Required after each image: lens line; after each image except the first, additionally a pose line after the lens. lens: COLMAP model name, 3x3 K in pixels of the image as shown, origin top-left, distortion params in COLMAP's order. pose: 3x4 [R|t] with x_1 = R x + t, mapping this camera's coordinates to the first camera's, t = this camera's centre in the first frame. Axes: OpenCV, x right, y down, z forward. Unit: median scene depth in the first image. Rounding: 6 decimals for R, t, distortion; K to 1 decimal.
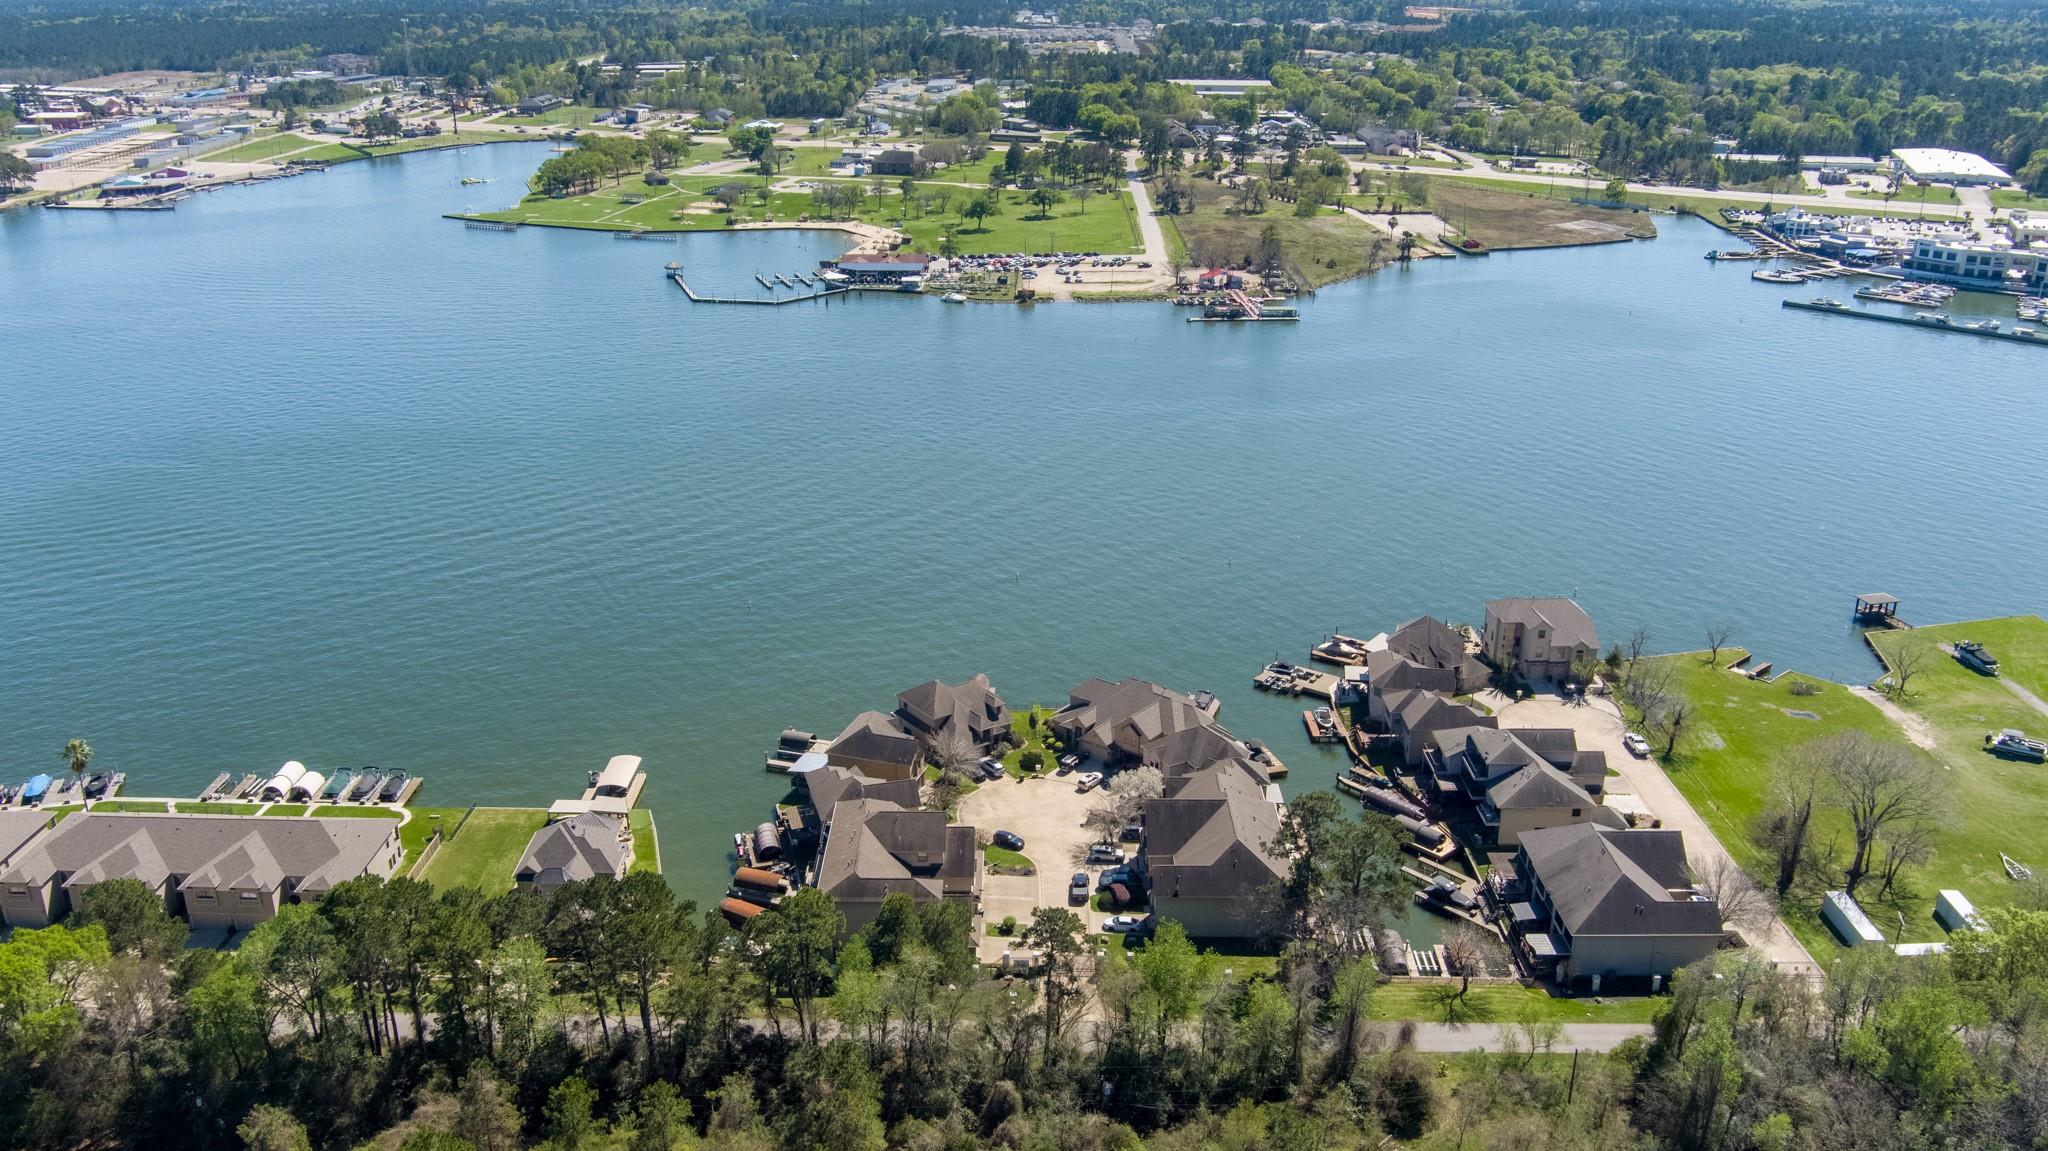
lens RADIAL K [[1659.2, 0, 1024.0], [0, 1659.2, 575.5], [0, 0, 1]] dist [-0.048658, 0.002245]
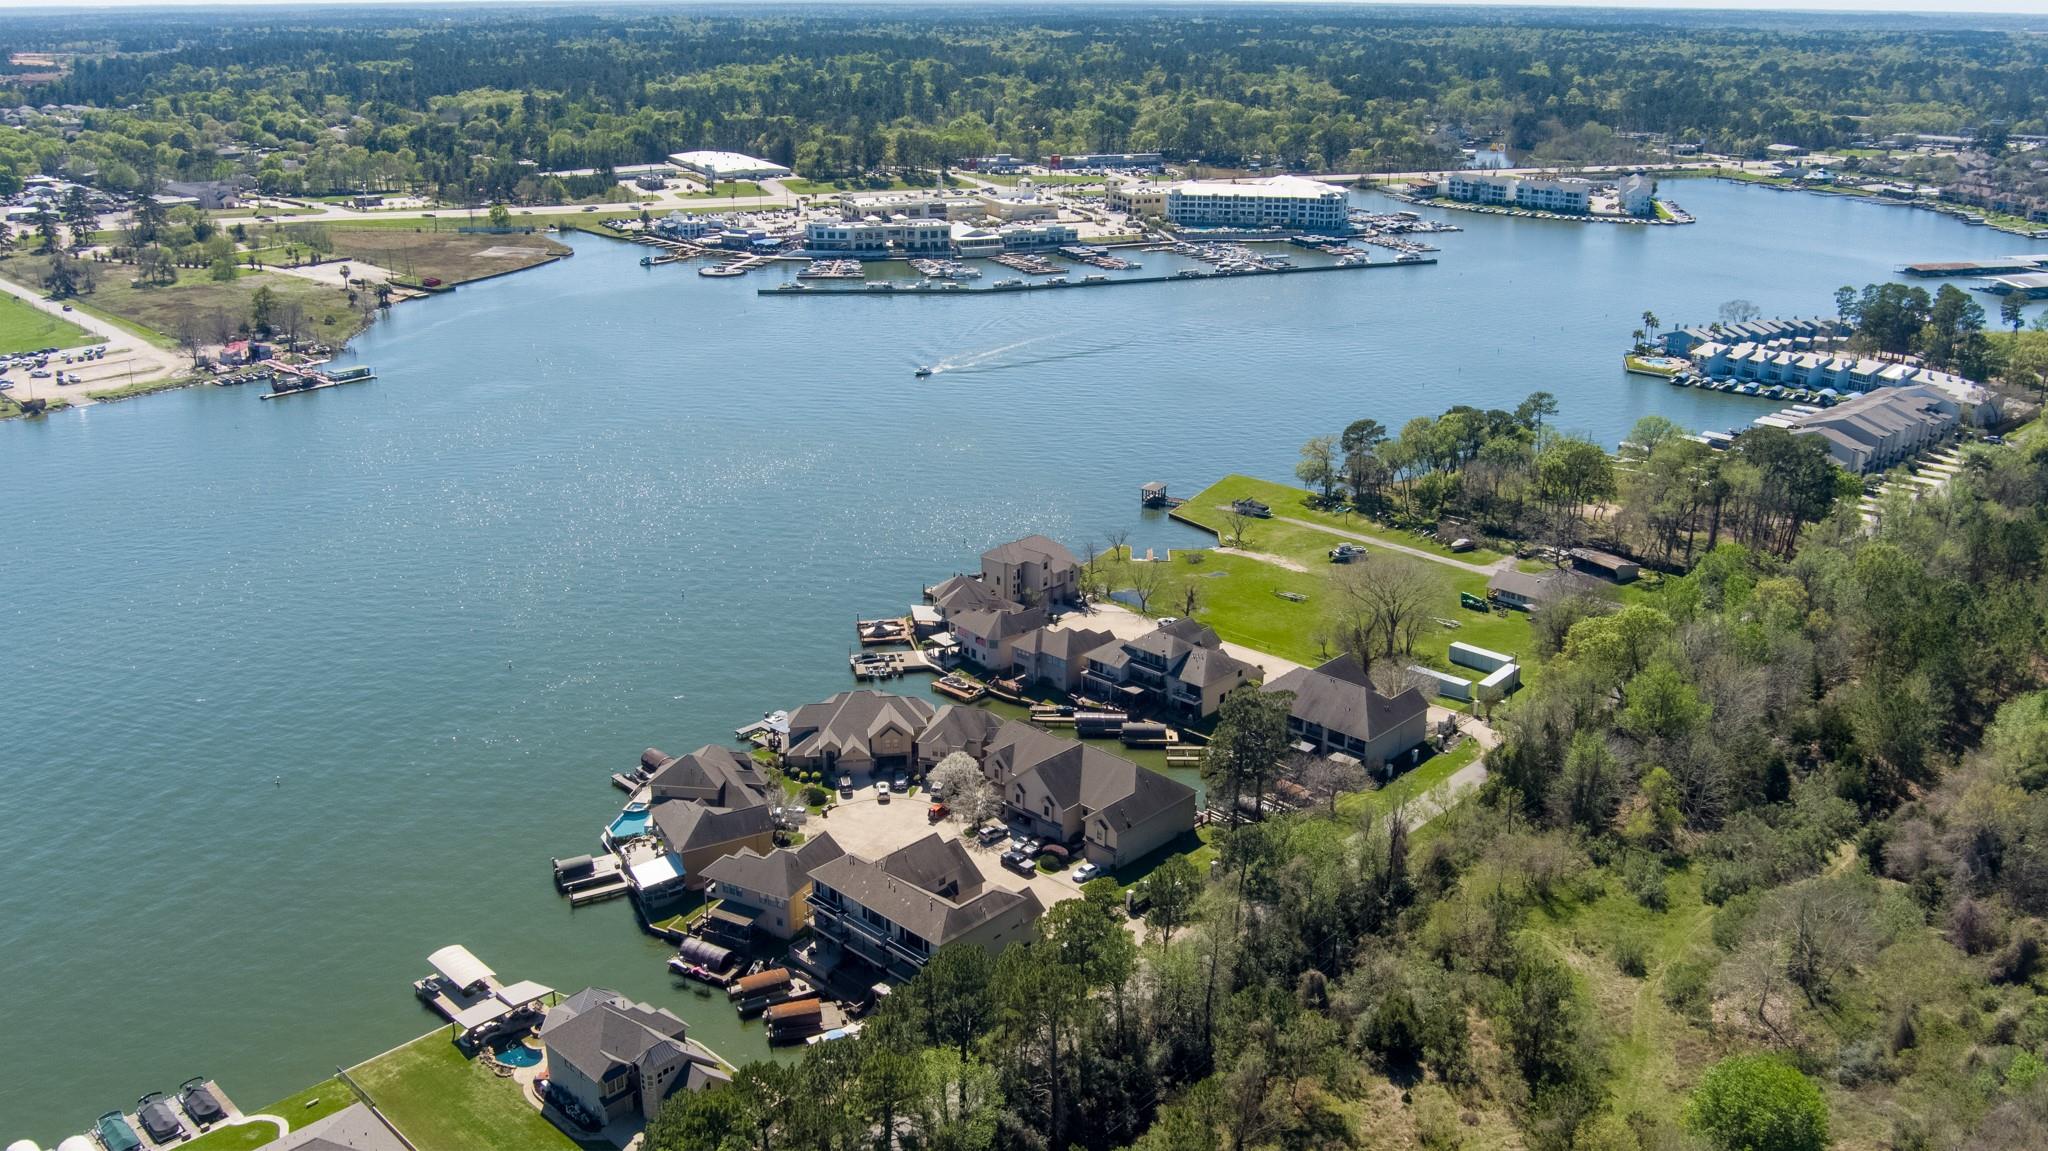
lens RADIAL K [[1659.2, 0, 1024.0], [0, 1659.2, 575.5], [0, 0, 1]] dist [-0.048658, 0.002245]
pose [[0.691426, -0.243893, 0.680035, -0.244871], [0.255540, 0.963005, 0.085559, -0.030651], [-0.675744, 0.114618, 0.728171, 0.074275]]
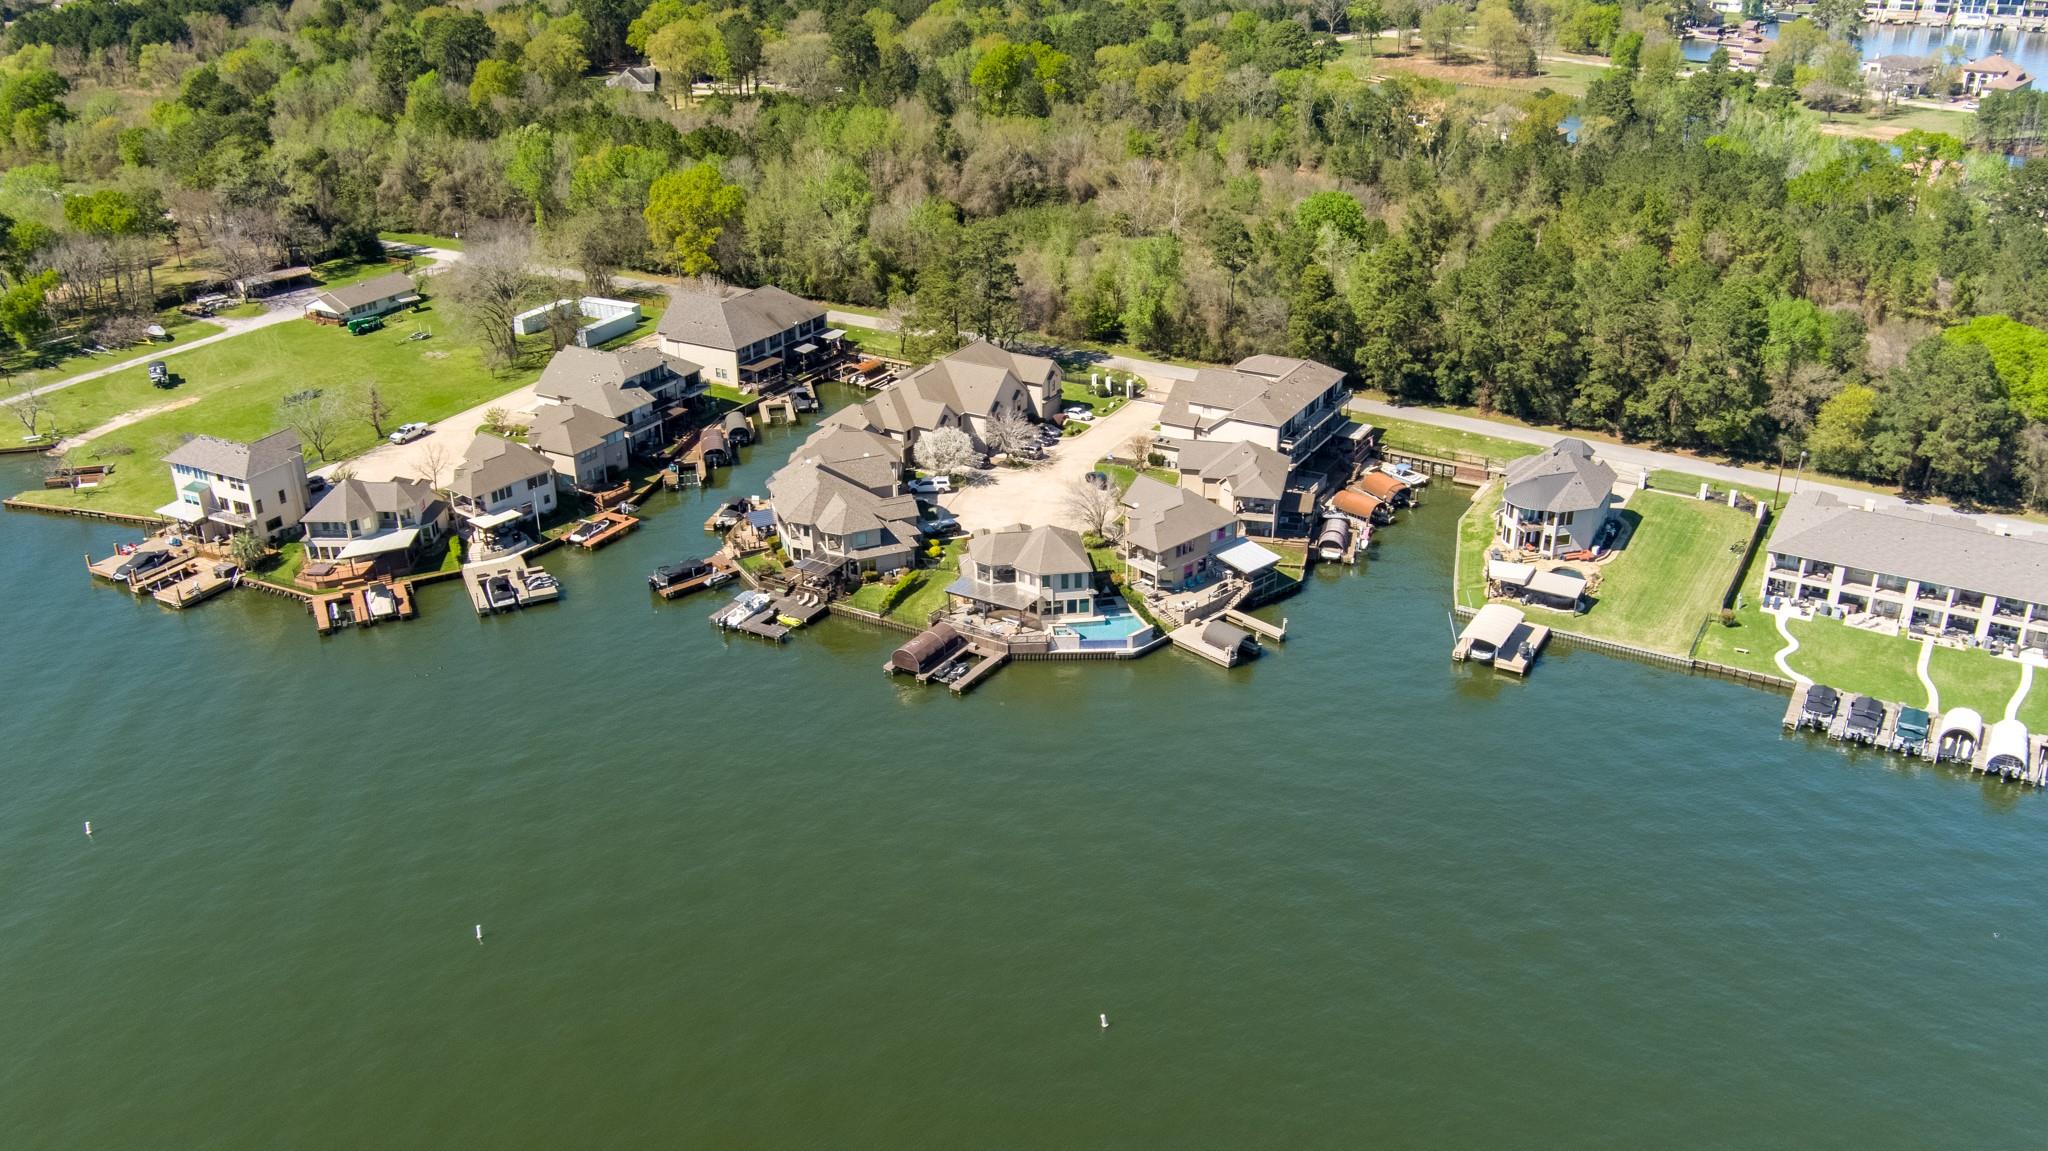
lens RADIAL K [[1659.2, 0, 1024.0], [0, 1659.2, 575.5], [0, 0, 1]] dist [-0.048658, 0.002245]
pose [[-0.869793, -0.202315, 0.450032, -0.170026], [0.182718, 0.715163, 0.674653, -0.186523], [-0.458338, 0.669037, -0.585077, 0.651604]]
